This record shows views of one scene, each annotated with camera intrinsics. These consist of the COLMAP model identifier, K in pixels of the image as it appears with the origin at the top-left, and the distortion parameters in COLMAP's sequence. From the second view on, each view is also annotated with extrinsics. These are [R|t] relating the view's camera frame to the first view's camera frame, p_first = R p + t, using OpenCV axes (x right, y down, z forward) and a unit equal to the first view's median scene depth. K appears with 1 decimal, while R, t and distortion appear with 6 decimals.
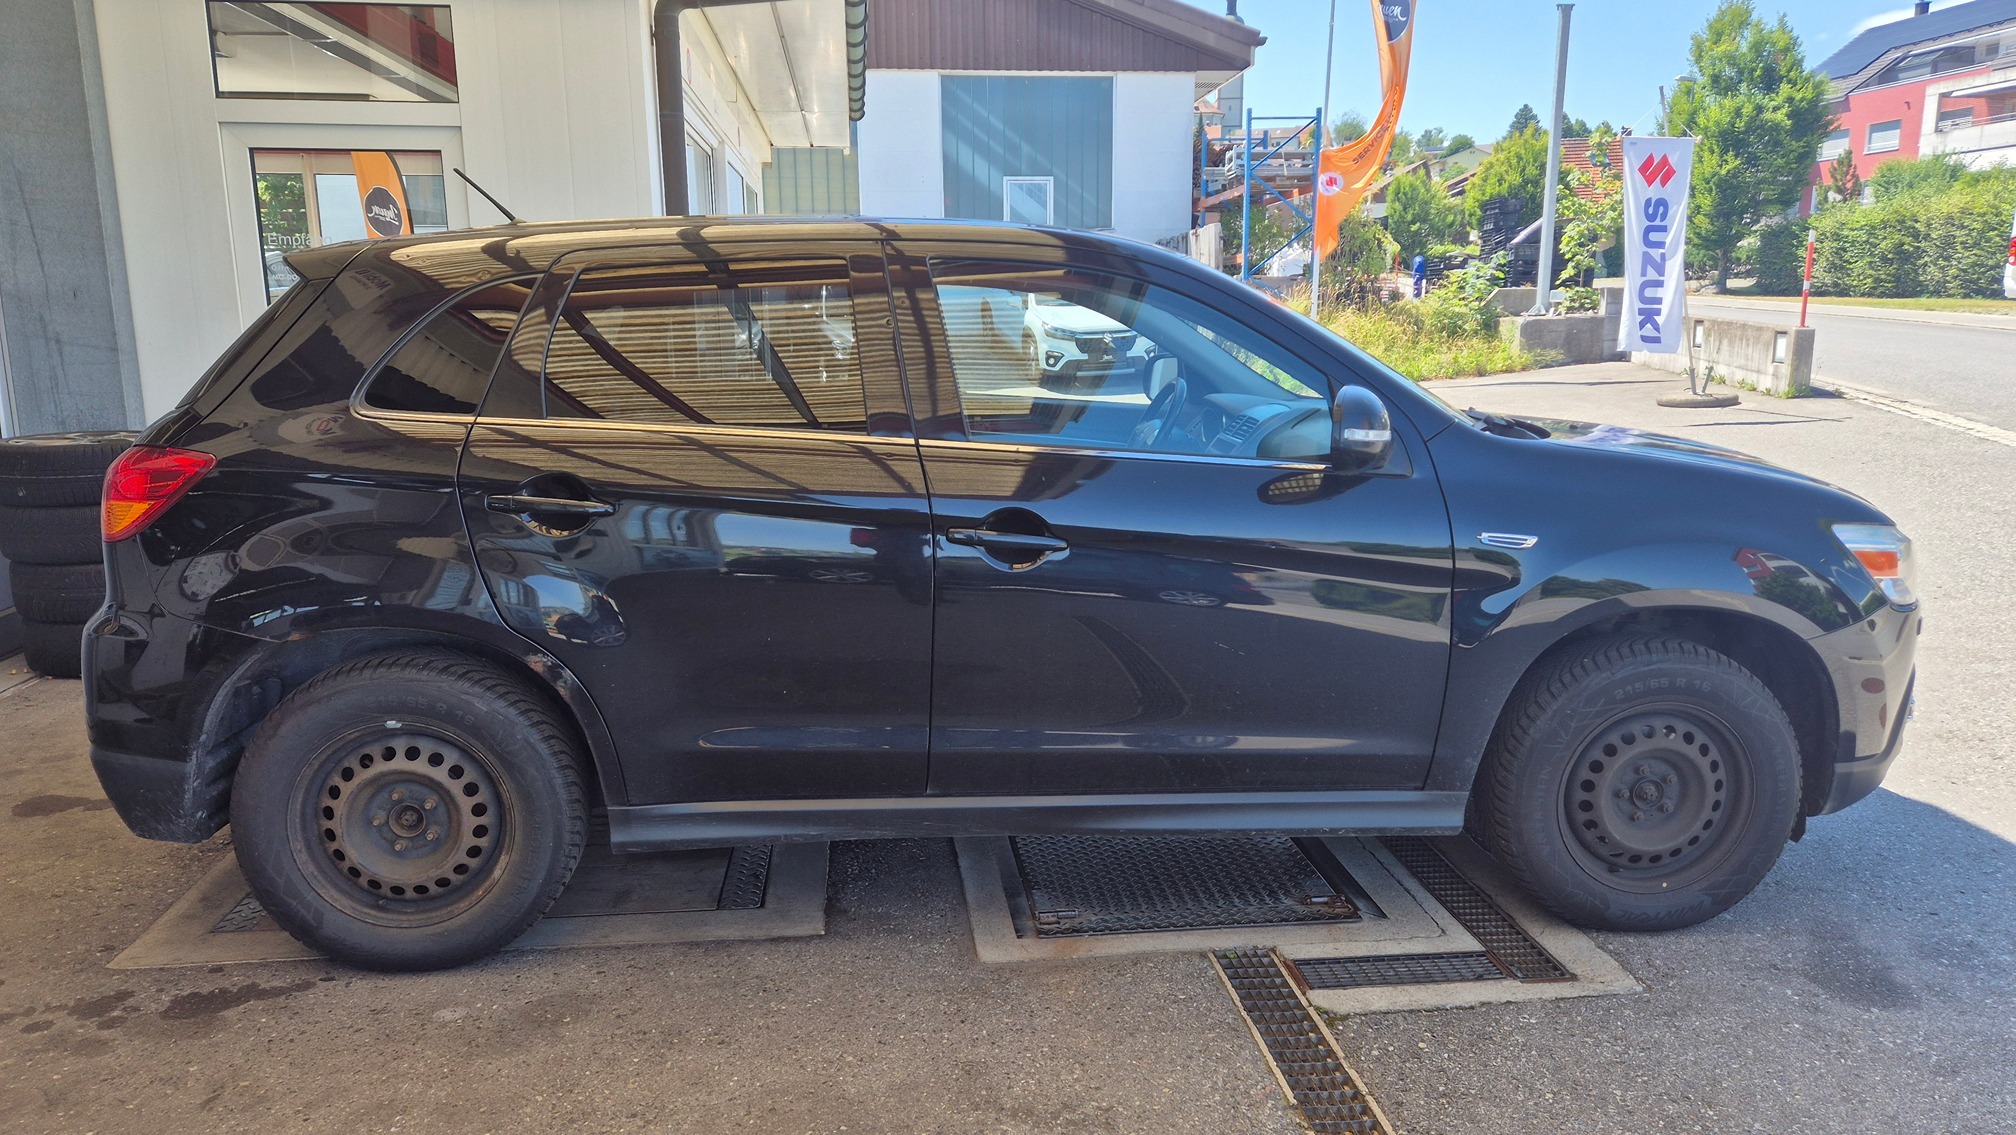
lens RADIAL K [[1359.2, 0, 1020.6], [0, 1359.2, 562.6], [0, 0, 1]] dist [0.115643, -0.114362]
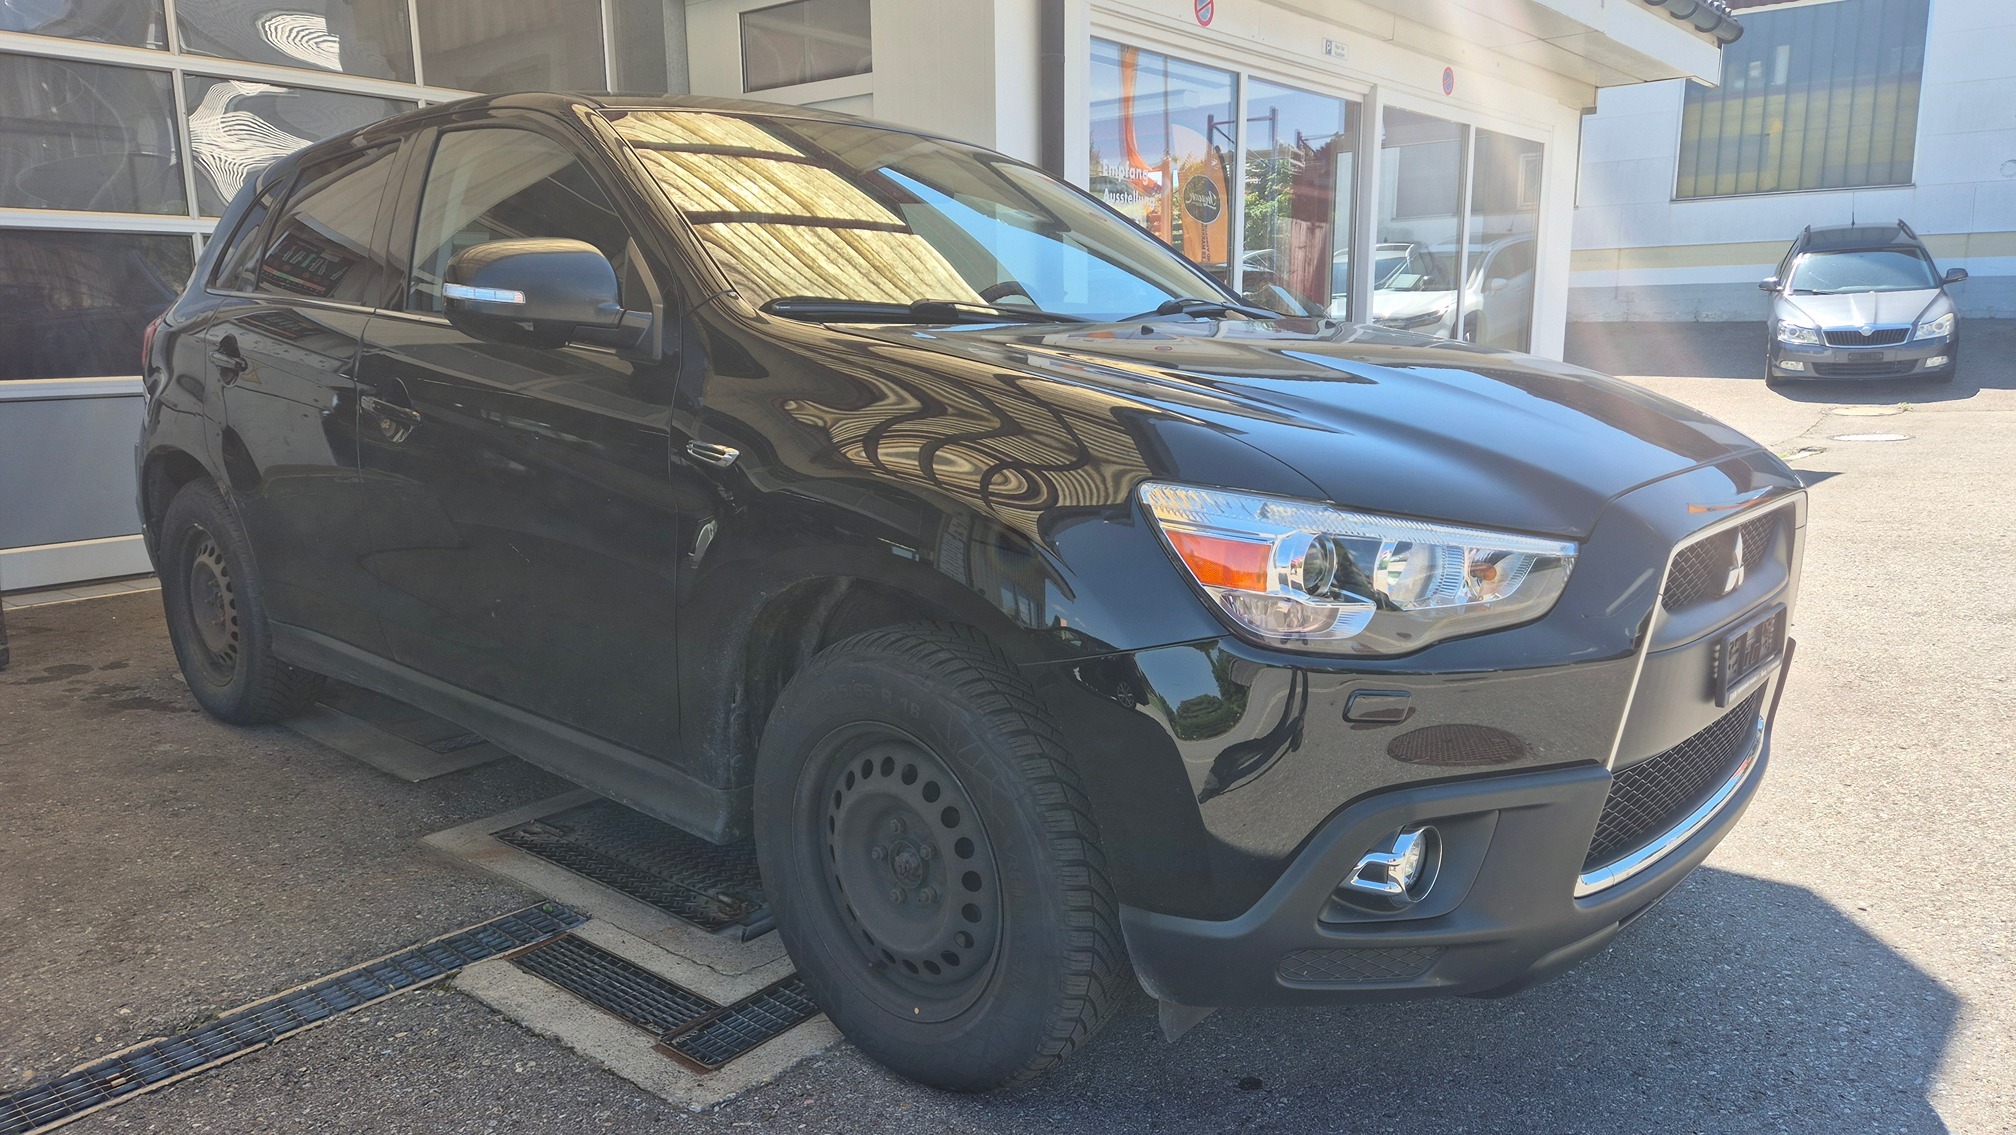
lens RADIAL K [[1359.2, 0, 1020.6], [0, 1359.2, 562.6], [0, 0, 1]] dist [0.115643, -0.114362]
pose [[0.681725, 0.125318, -0.720795, 0.983715], [-0.126532, 0.990570, 0.052548, -0.020111], [0.720583, 0.055380, 0.691153, 0.598529]]
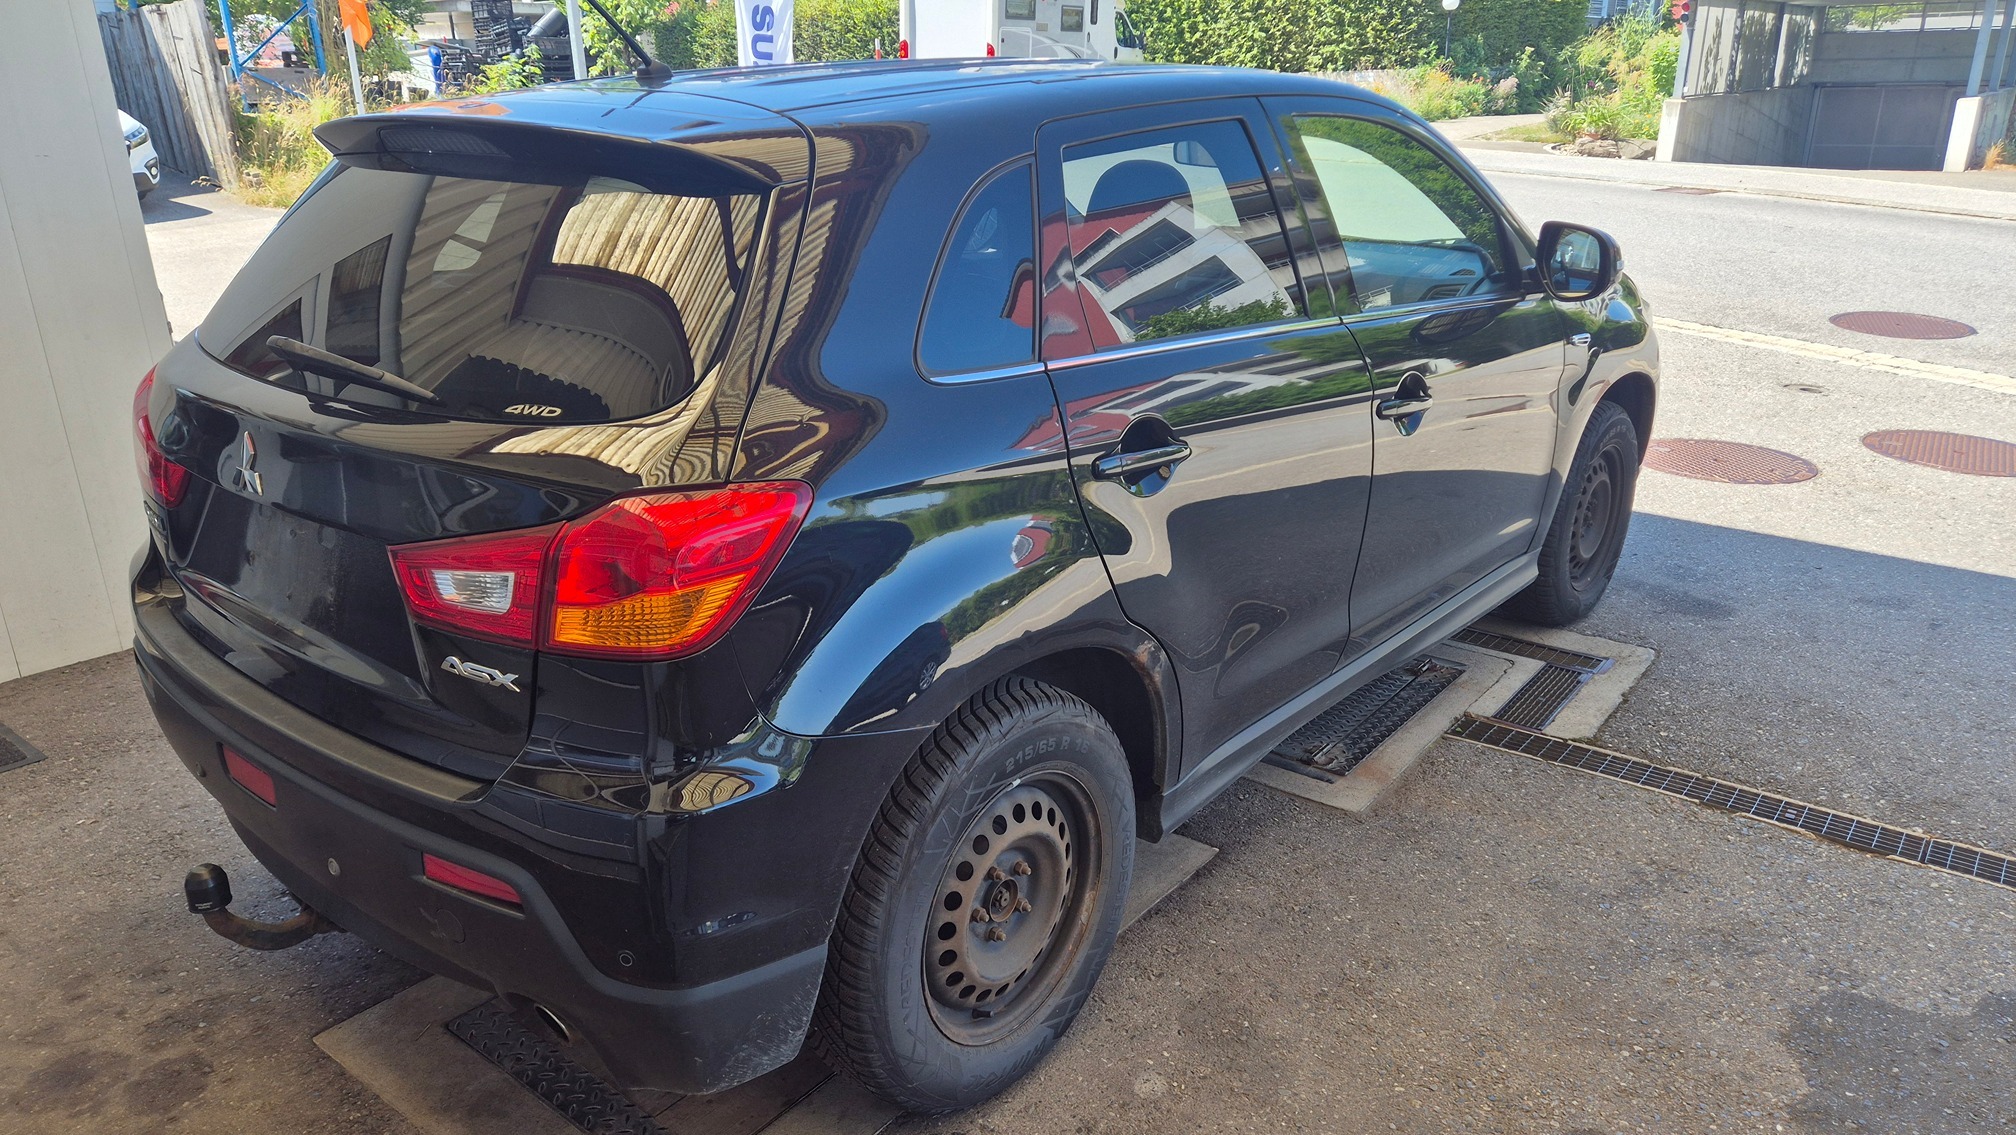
lens RADIAL K [[1359.2, 0, 1020.6], [0, 1359.2, 562.6], [0, 0, 1]] dist [0.115643, -0.114362]
pose [[0.688484, -0.239847, 0.684444, -0.883201], [0.141925, 0.970043, 0.197167, -0.138219], [-0.711230, -0.038607, 0.701899, 0.457130]]
